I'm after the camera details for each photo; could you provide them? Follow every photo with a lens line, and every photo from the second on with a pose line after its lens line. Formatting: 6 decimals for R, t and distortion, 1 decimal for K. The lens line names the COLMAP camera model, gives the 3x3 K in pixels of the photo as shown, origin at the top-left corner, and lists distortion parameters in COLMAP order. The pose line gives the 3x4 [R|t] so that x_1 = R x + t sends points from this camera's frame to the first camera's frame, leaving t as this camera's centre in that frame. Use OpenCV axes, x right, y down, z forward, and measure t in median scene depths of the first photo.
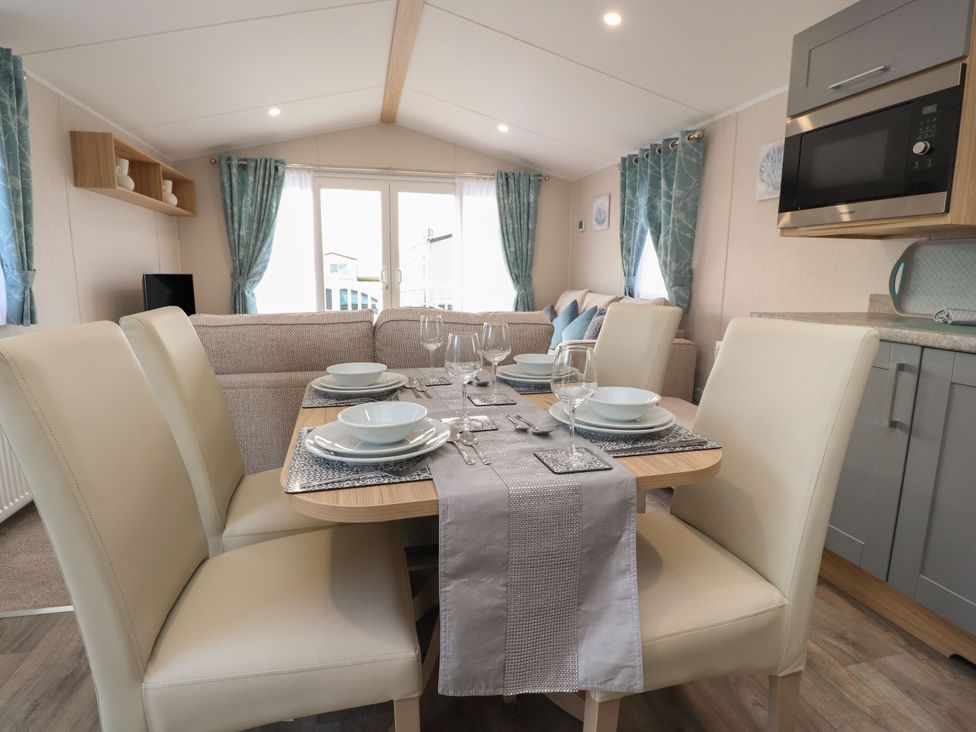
lens RADIAL K [[515.4, 0, 488.8], [0, 515.4, 360.0], [0, 0, 1]] dist [-0.007705, -0.008200]
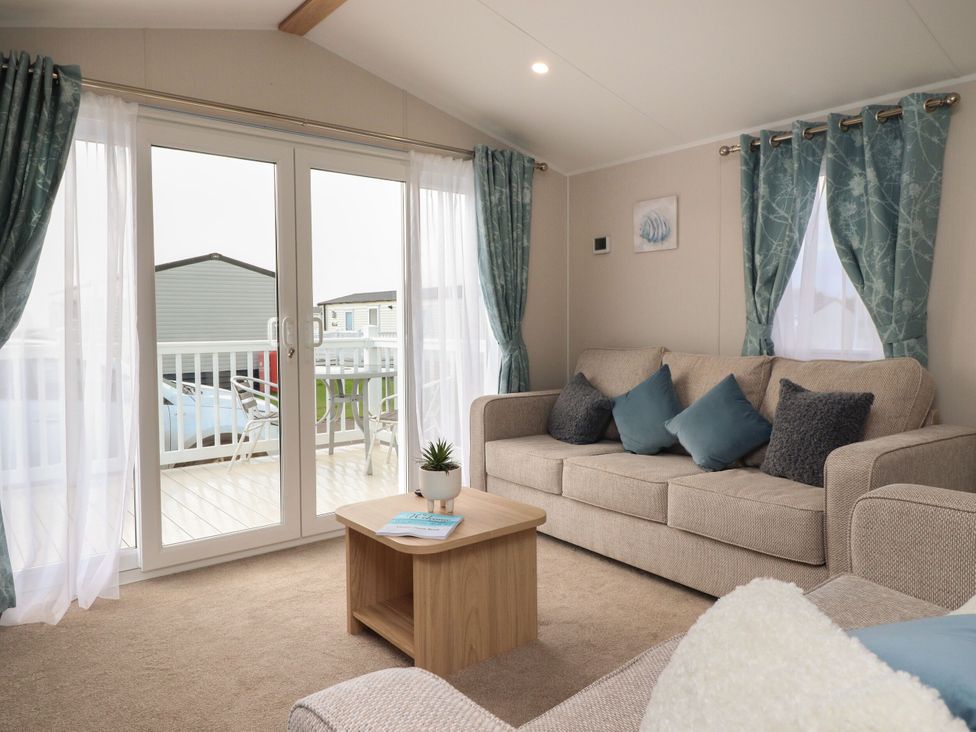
lens RADIAL K [[702.4, 0, 488.8], [0, 702.4, 363.5], [0, 0, 1]] dist [0.014977, 0.009663]
pose [[0.903678, -0.040803, 0.426263, -1.047953], [0.085445, 0.992613, -0.086128, -0.193945], [-0.419600, 0.114255, 0.900489, 1.049287]]
